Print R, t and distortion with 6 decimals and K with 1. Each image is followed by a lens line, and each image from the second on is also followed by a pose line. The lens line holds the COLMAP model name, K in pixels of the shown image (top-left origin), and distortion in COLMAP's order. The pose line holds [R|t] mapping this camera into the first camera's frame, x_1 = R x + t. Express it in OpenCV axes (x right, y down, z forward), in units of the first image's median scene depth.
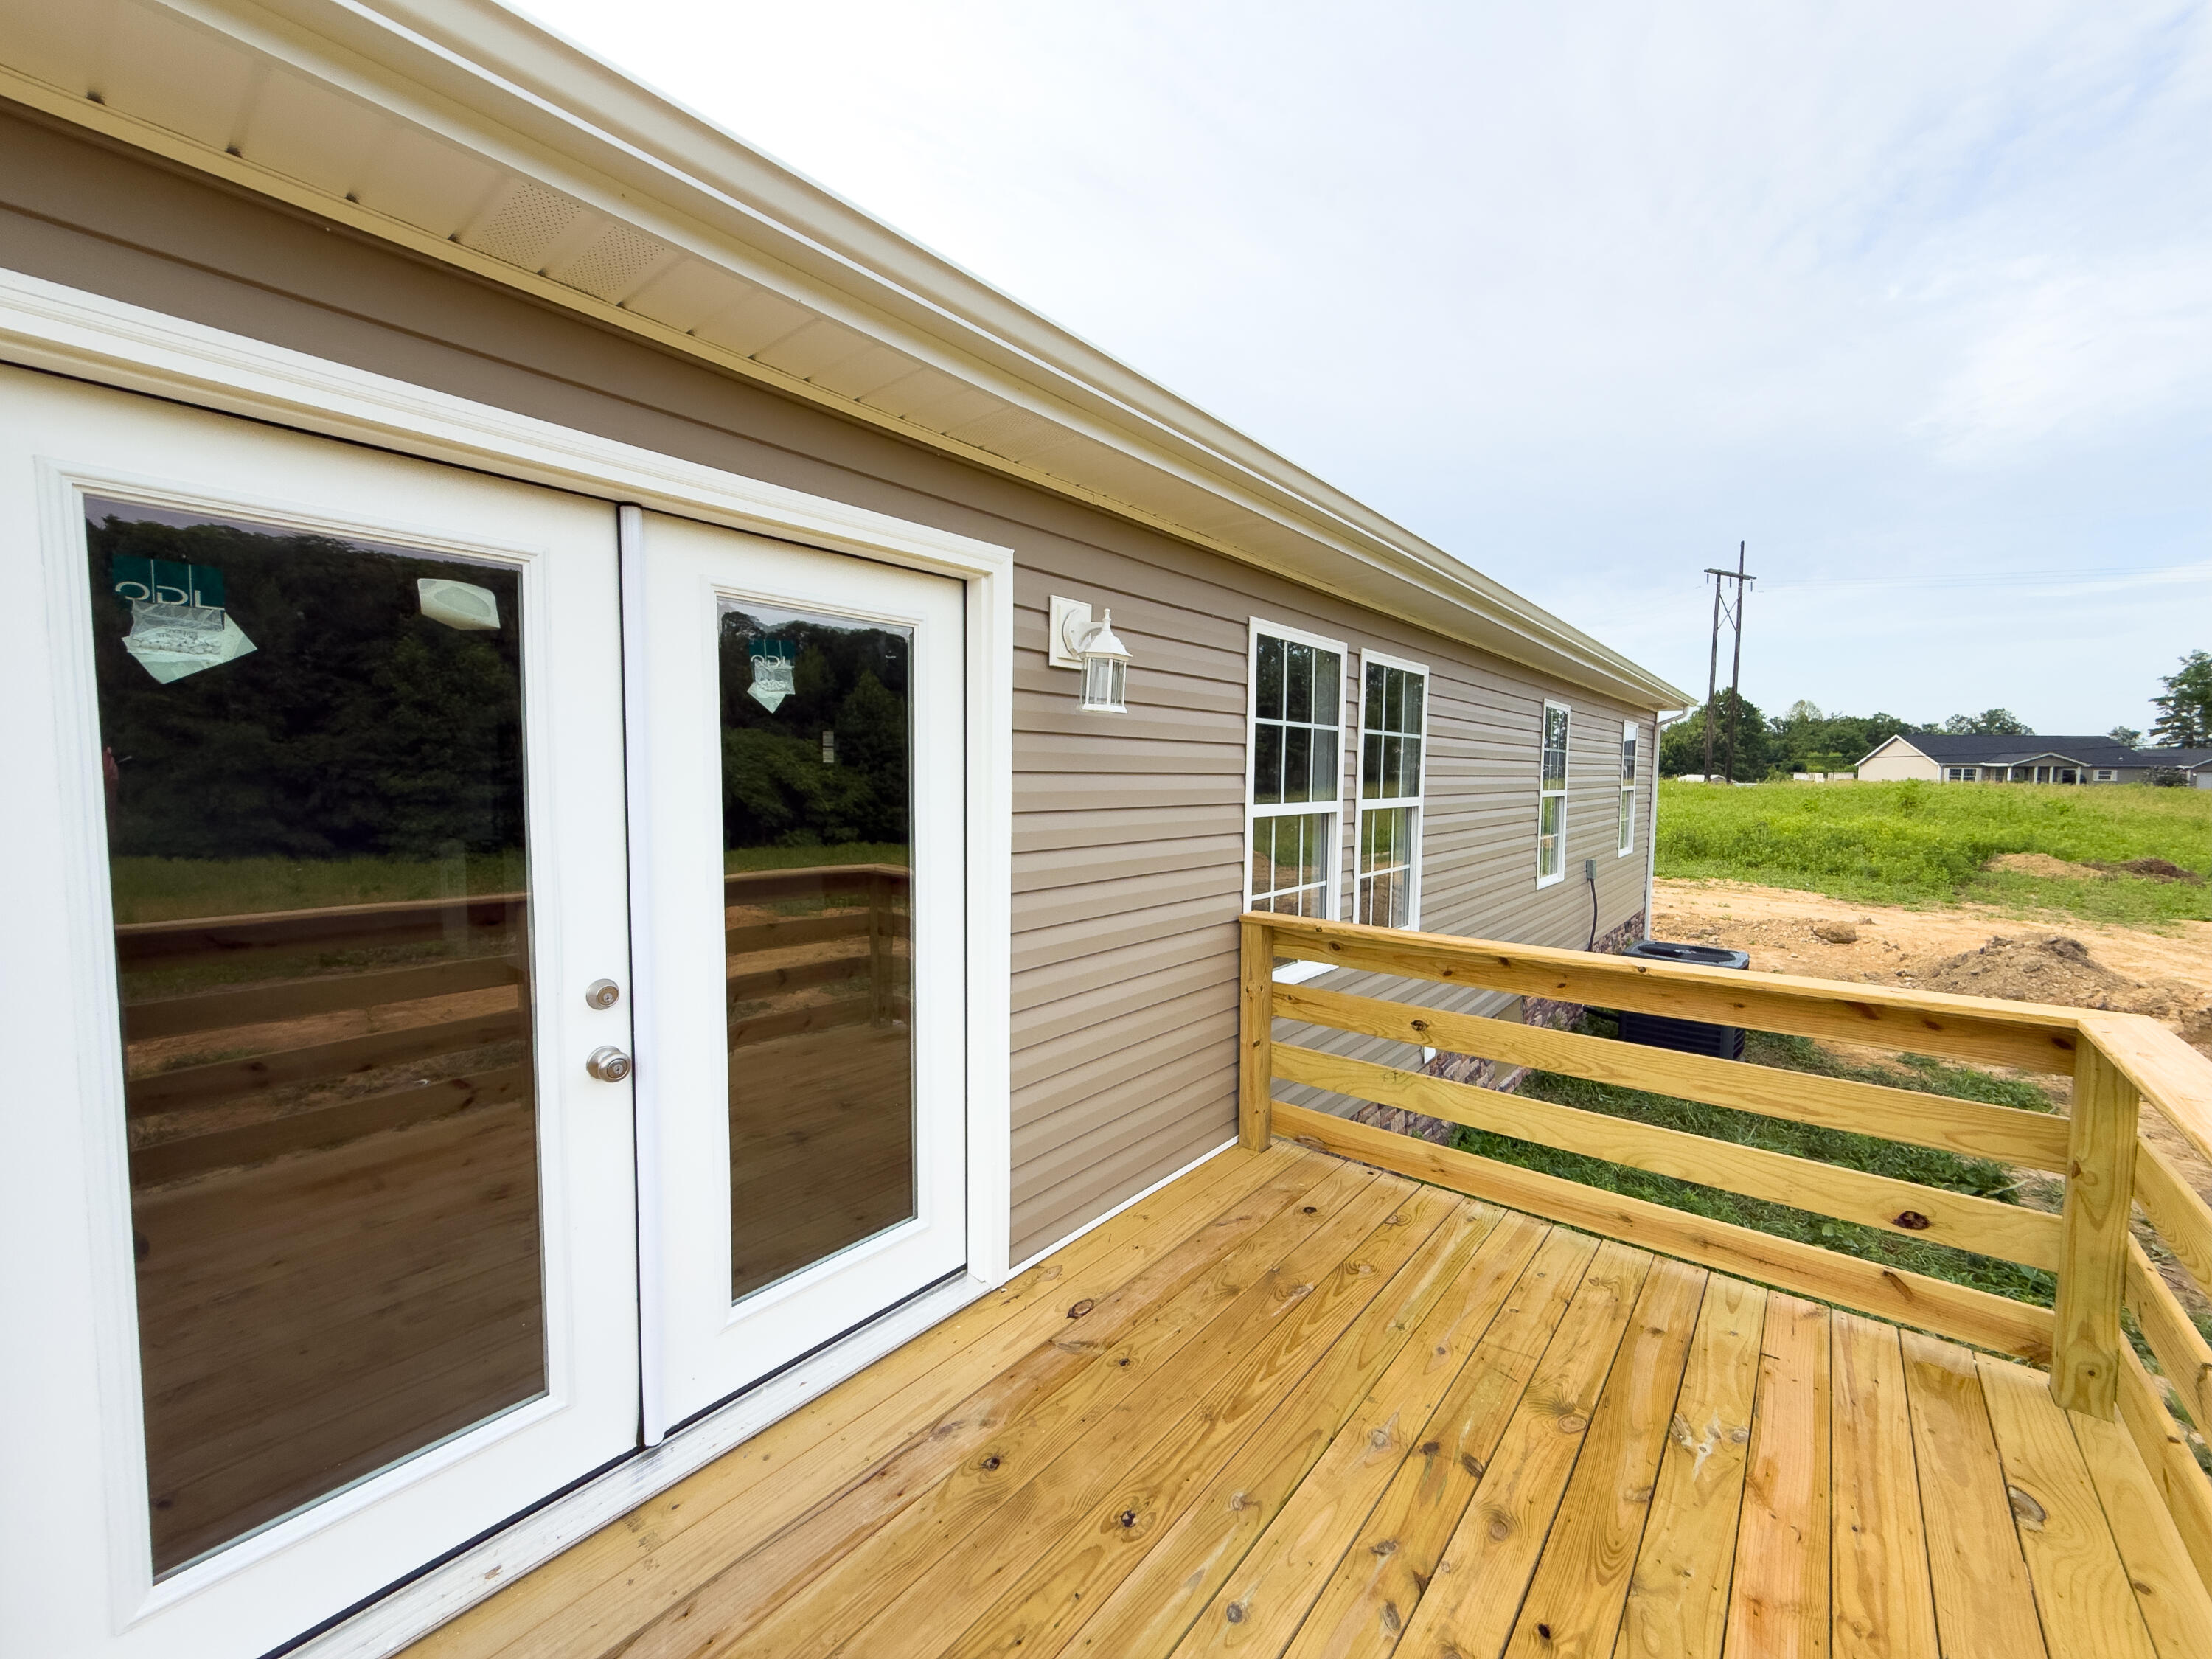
lens RADIAL K [[880.8, 0, 1101.7], [0, 880.8, 828.4], [0, 0, 1]] dist [-0.000346, 0.000208]
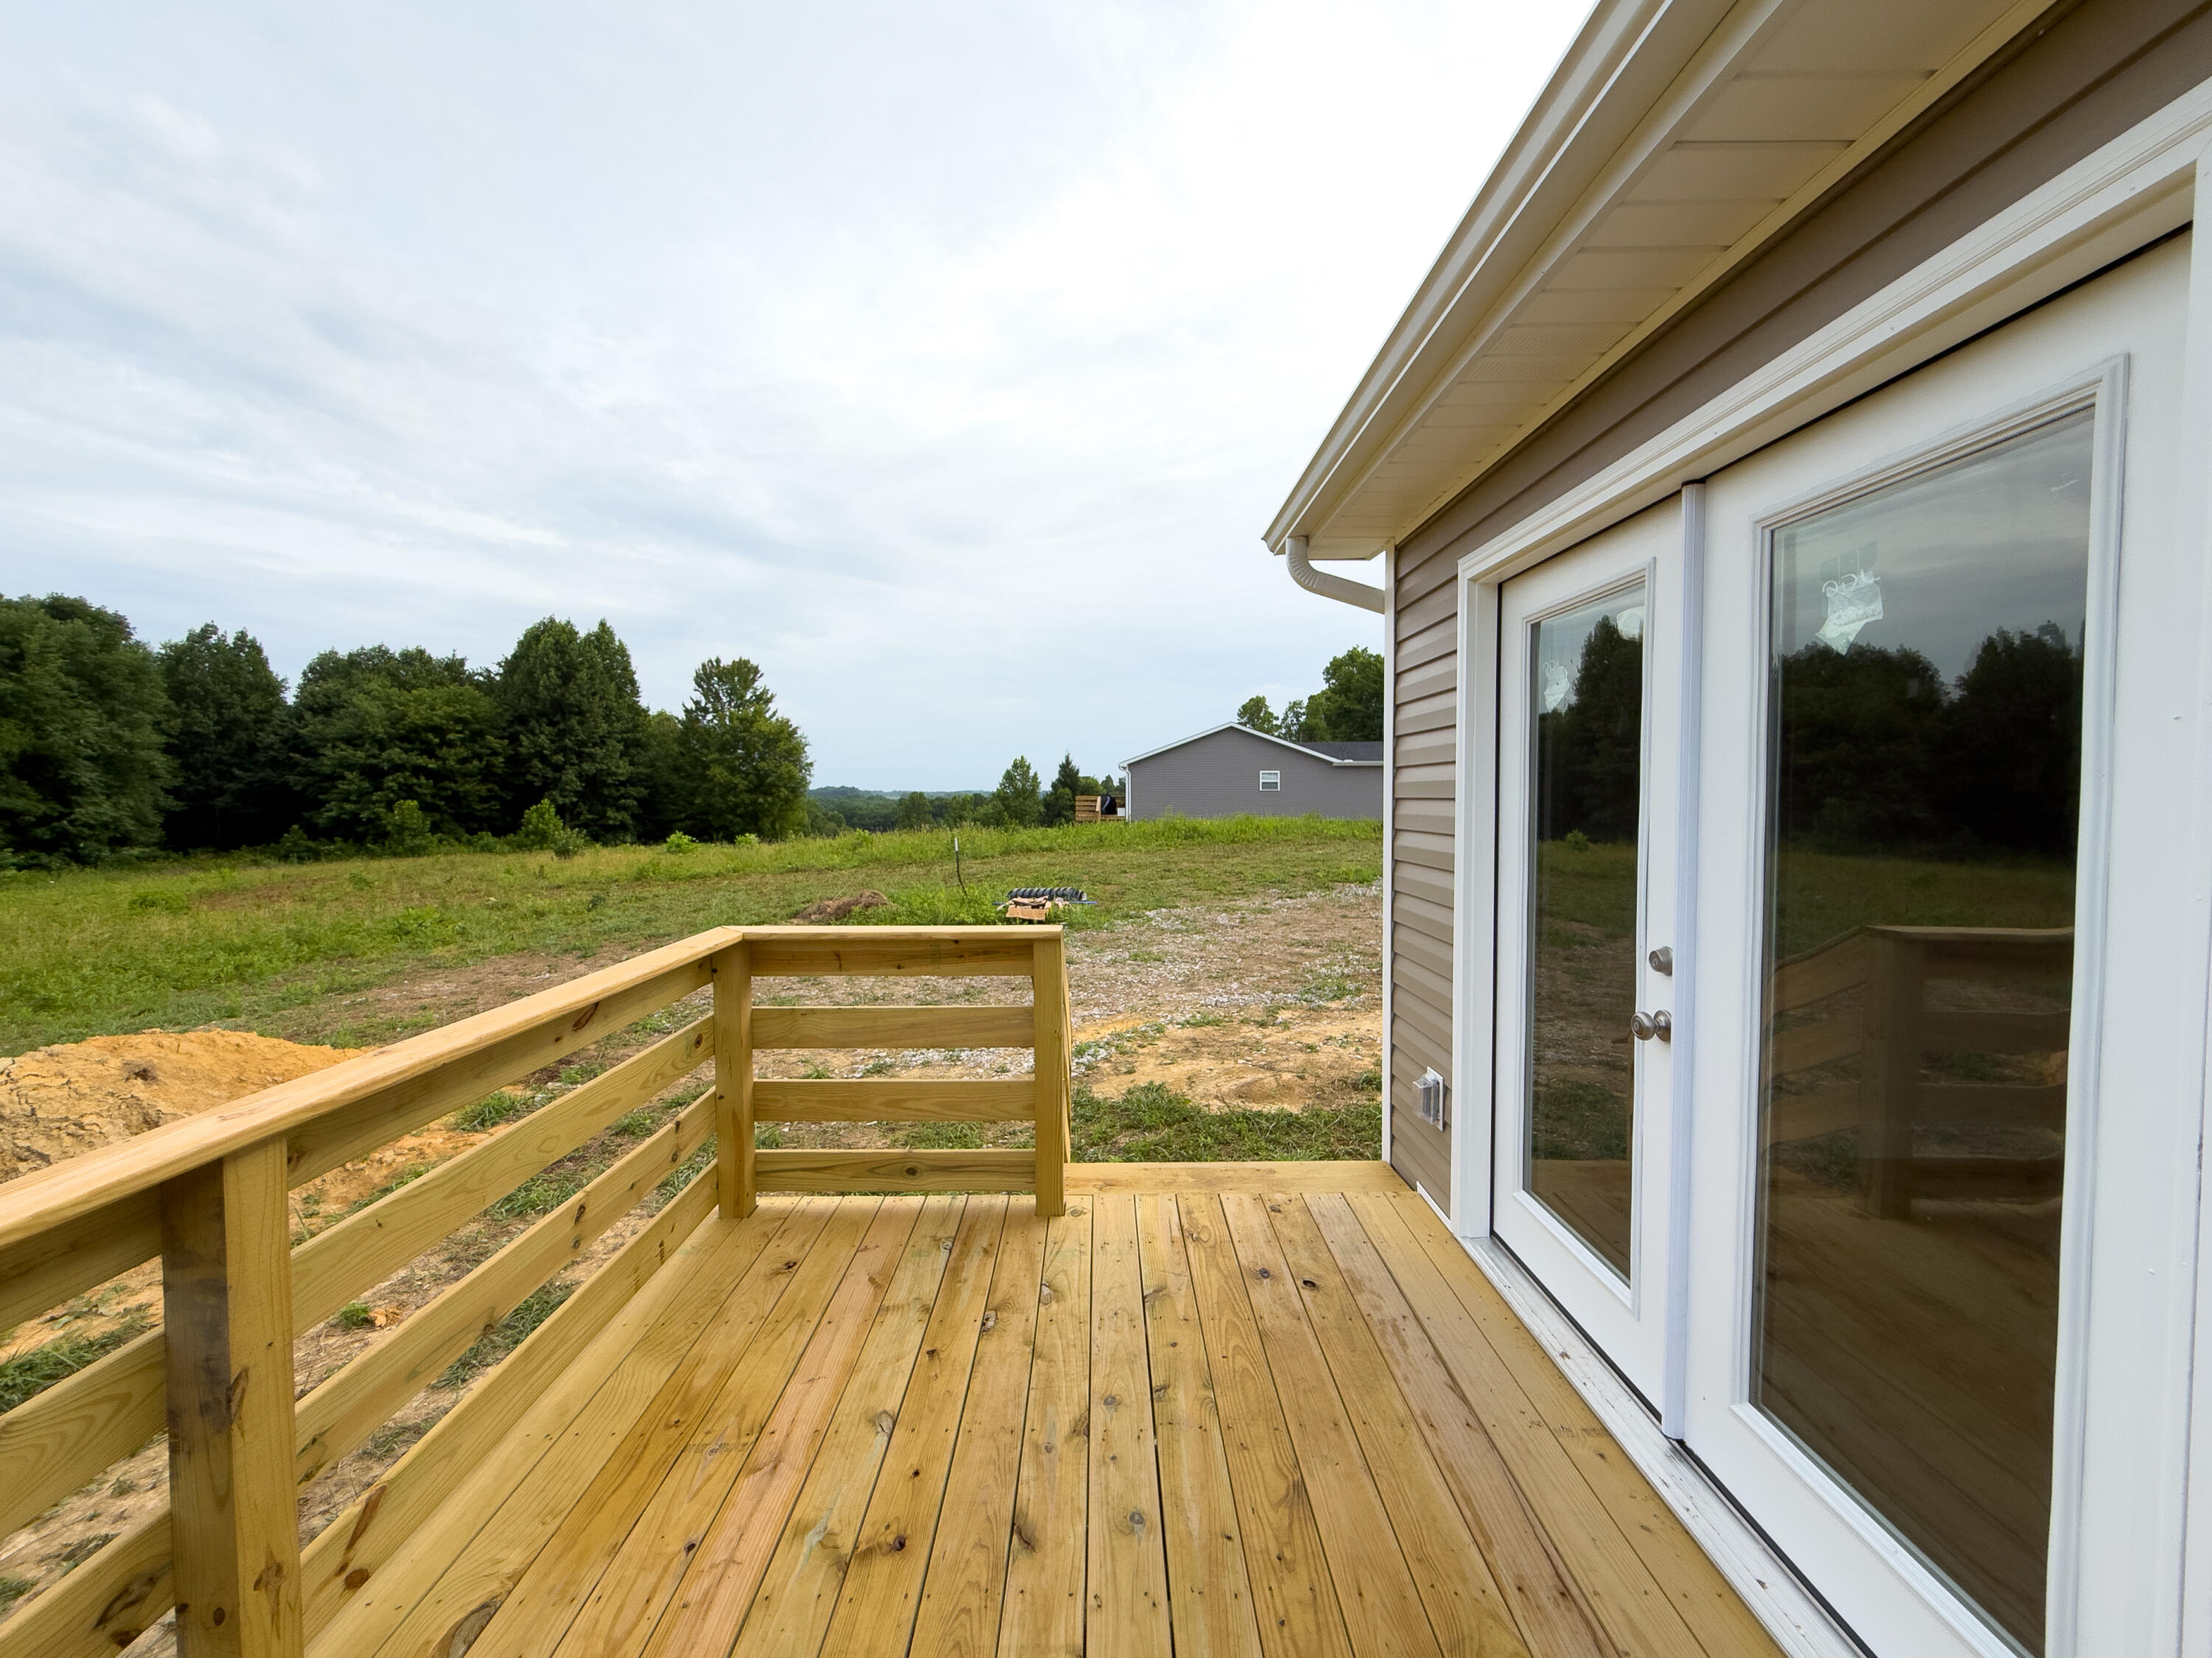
lens RADIAL K [[880.7, 0, 1101.7], [0, 880.7, 827.9], [0, 0, 1]] dist [-0.000346, 0.000208]
pose [[-0.770111, 0.012798, -0.637781, 0.639958], [-0.046744, 0.995979, 0.076428, -0.021389], [0.636195, 0.088670, -0.766416, 1.387056]]
